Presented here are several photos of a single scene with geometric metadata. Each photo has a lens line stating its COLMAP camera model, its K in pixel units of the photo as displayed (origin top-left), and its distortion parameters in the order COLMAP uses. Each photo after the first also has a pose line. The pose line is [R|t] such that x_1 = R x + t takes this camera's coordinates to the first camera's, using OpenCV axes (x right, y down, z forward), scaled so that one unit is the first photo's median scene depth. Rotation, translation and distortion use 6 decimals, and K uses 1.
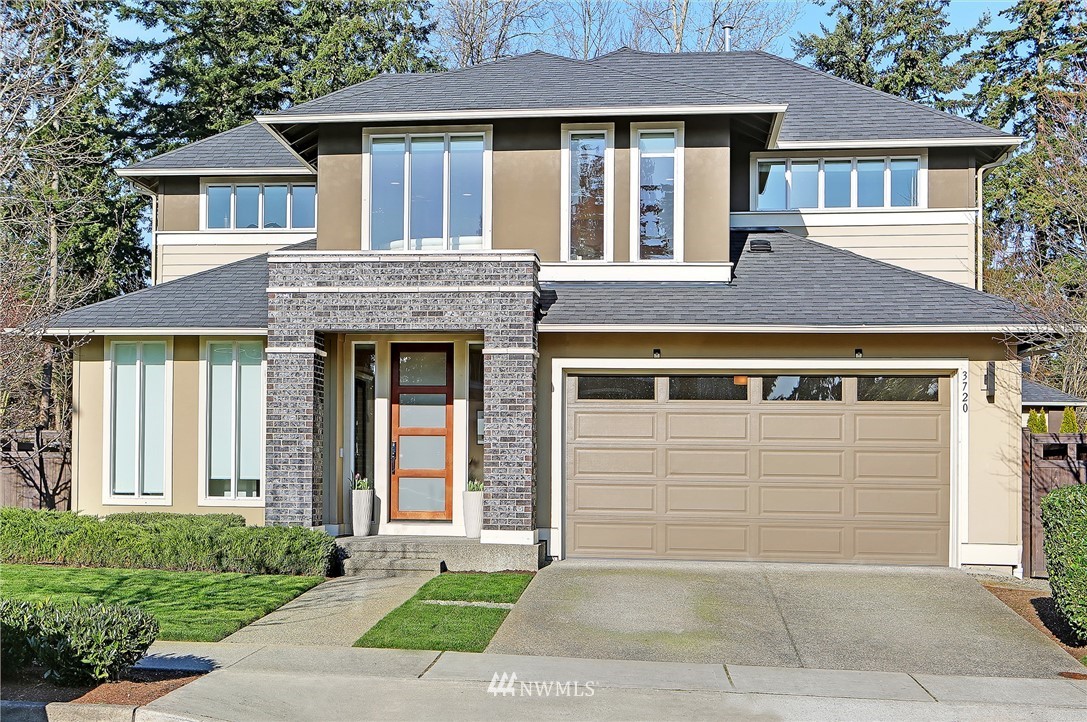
lens RADIAL K [[1623.2, 0, 543.4], [0, 1623.2, 394.0], [0, 0, 1]] dist [0.014415, 0.000000]
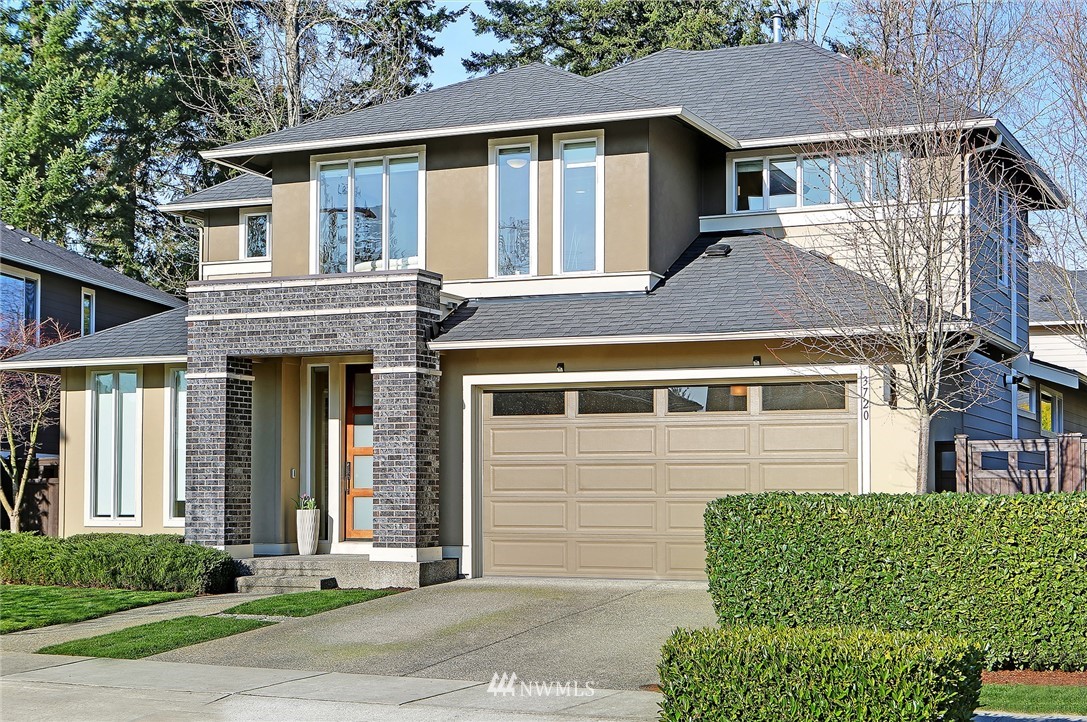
lens RADIAL K [[1759.6, 0, 543.8], [0, 1759.6, 363.1], [0, 0, 1]] dist [0.043191, 0.000000]
pose [[0.961350, -0.032231, -0.273436, 0.346298], [0.025066, 0.999246, -0.029657, 0.003763], [0.274186, 0.021656, 0.961433, -0.028122]]
